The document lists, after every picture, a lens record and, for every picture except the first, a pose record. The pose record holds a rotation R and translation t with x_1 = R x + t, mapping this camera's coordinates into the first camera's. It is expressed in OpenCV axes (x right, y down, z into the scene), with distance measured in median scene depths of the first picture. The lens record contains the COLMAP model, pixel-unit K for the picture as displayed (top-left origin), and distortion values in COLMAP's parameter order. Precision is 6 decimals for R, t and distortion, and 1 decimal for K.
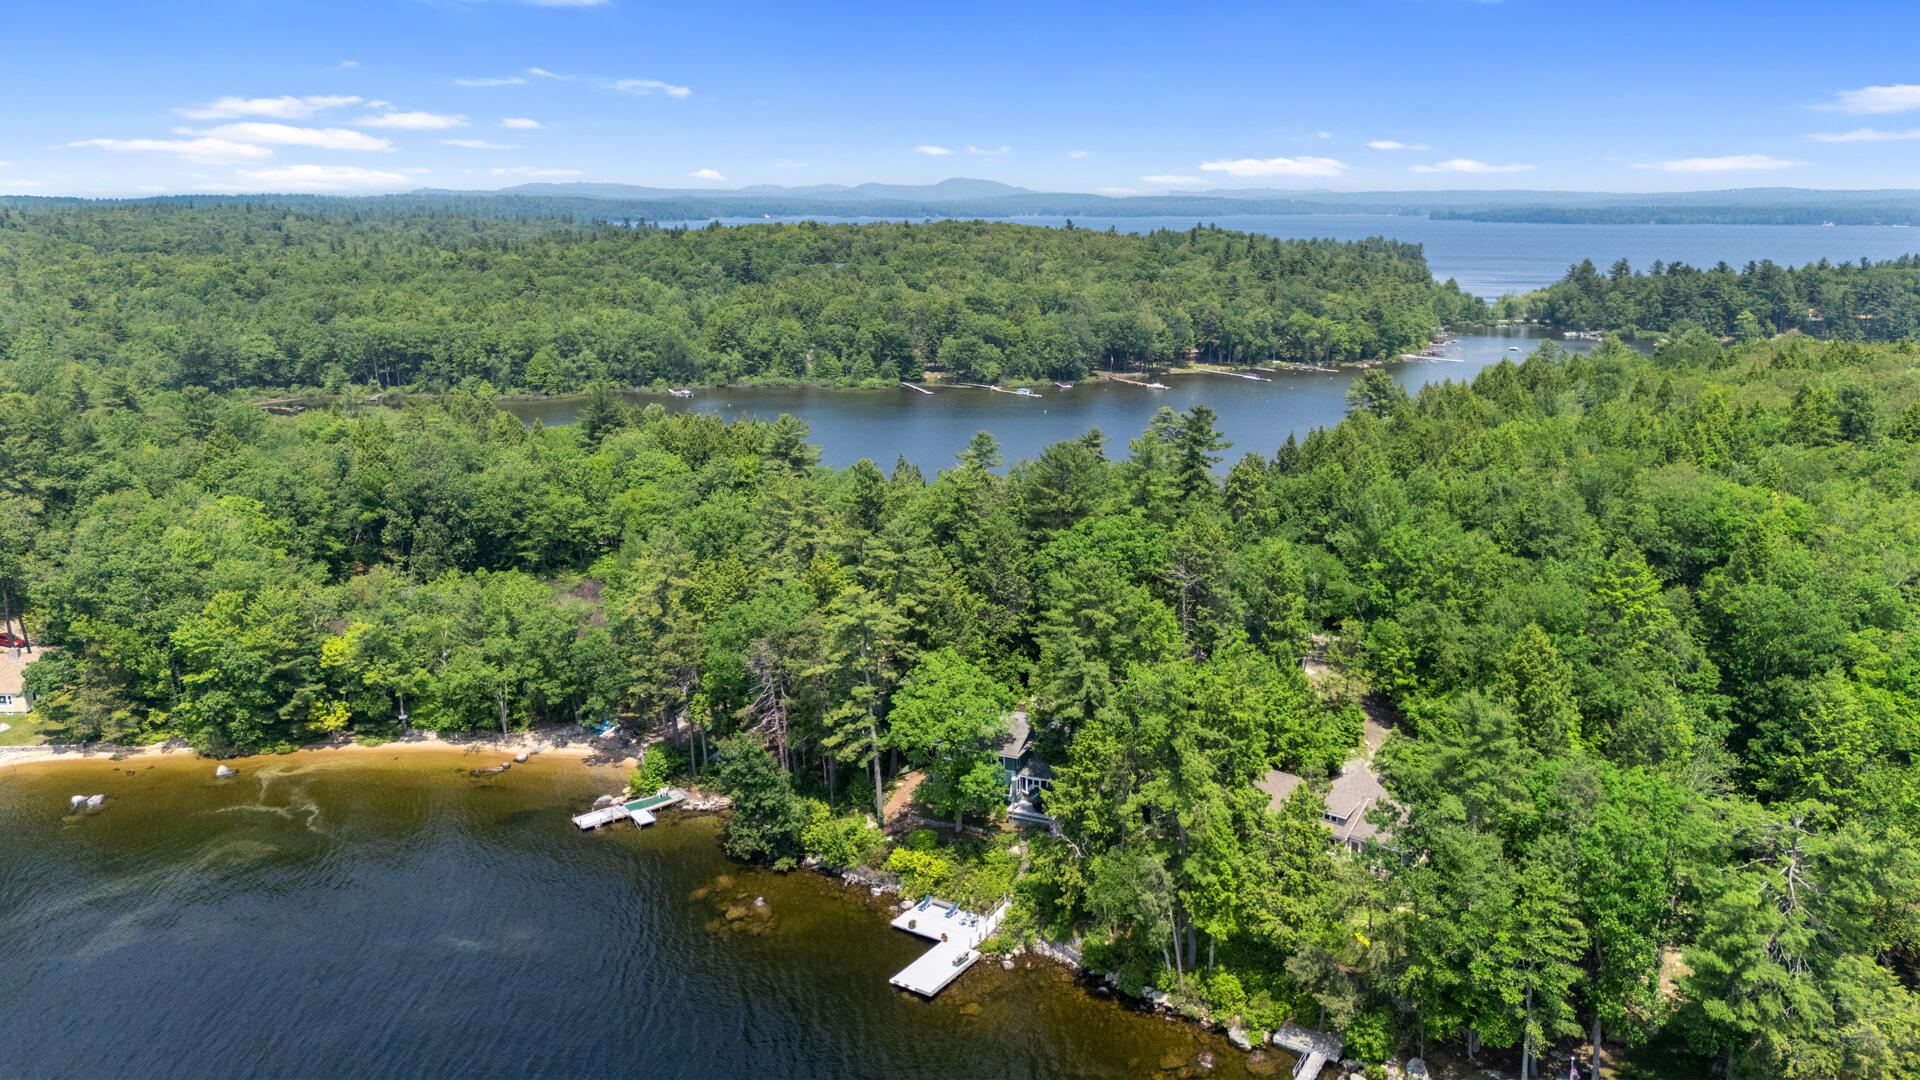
lens RADIAL K [[1334.9, 0, 960.0], [0, 1334.9, 450.3], [0, 0, 1]] dist [-0.000608, -0.002330]
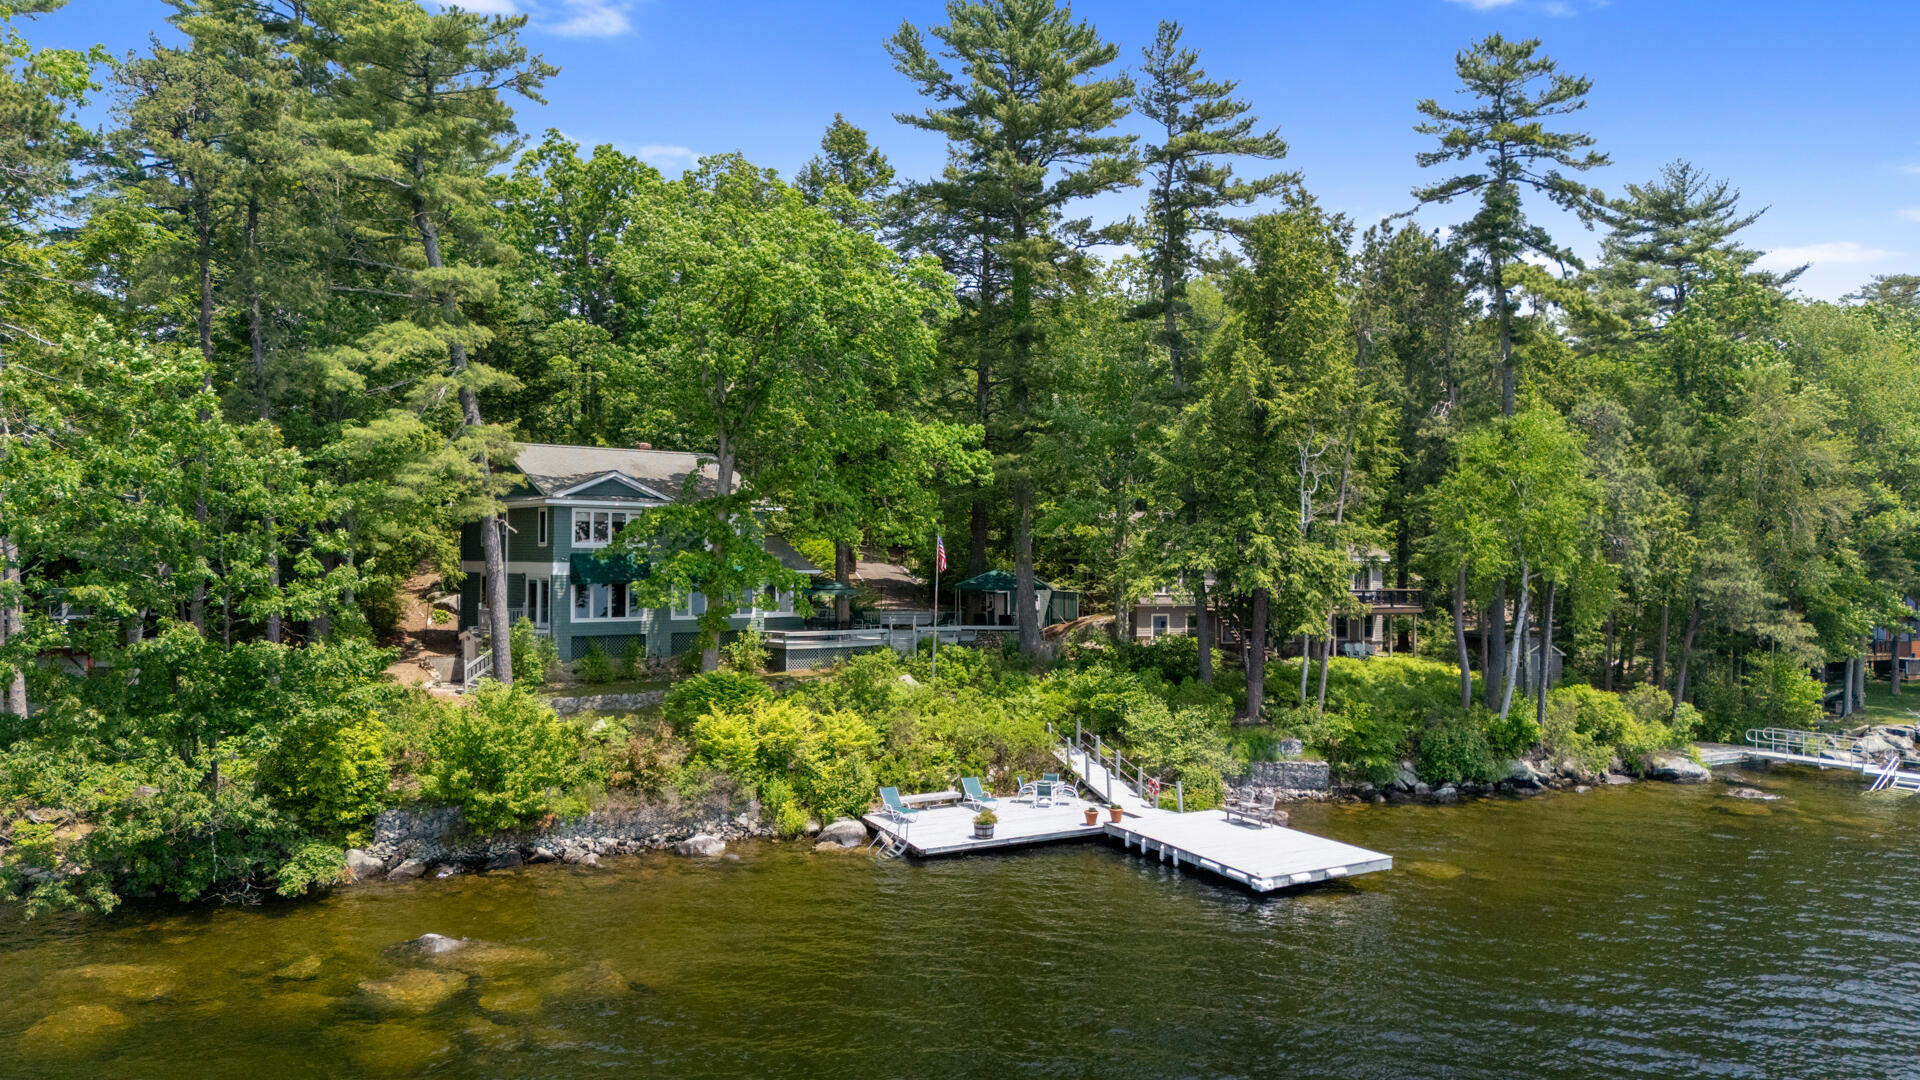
lens RADIAL K [[1407.4, 0, 958.9], [0, 1407.4, 586.6], [0, 0, 1]] dist [-0.001044, -0.001629]
pose [[0.476568, -0.004992, 0.879123, -0.279000], [0.123041, 0.990520, -0.061076, 0.260731], [-0.870485, 0.137275, 0.472665, 0.686453]]
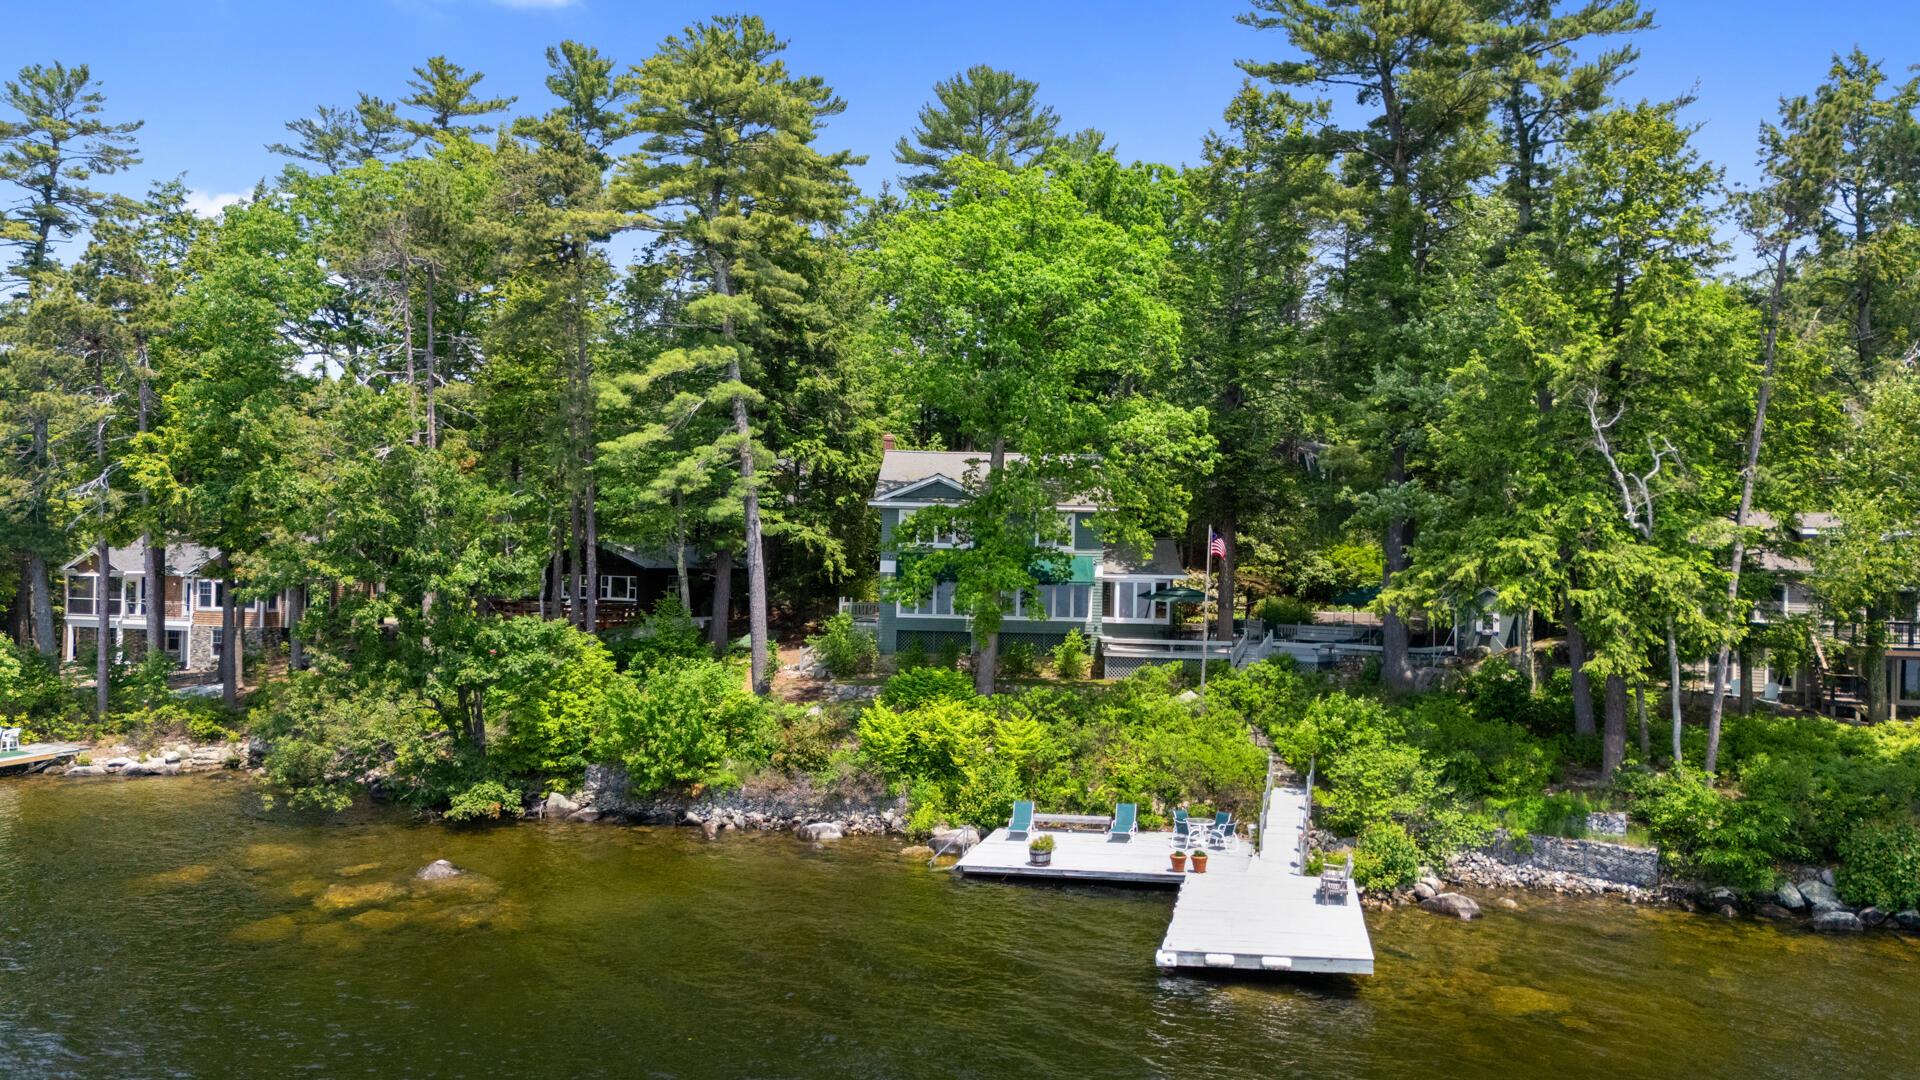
lens RADIAL K [[1447.3, 0, 960.0], [0, 1447.3, 540.0], [0, 0, 1]] dist [0.021476, -0.000628]
pose [[0.922487, 0.038341, 0.384118, -0.146078], [0.025208, 0.986948, -0.159053, 0.277390], [-0.385203, 0.156407, 0.909481, 0.580590]]
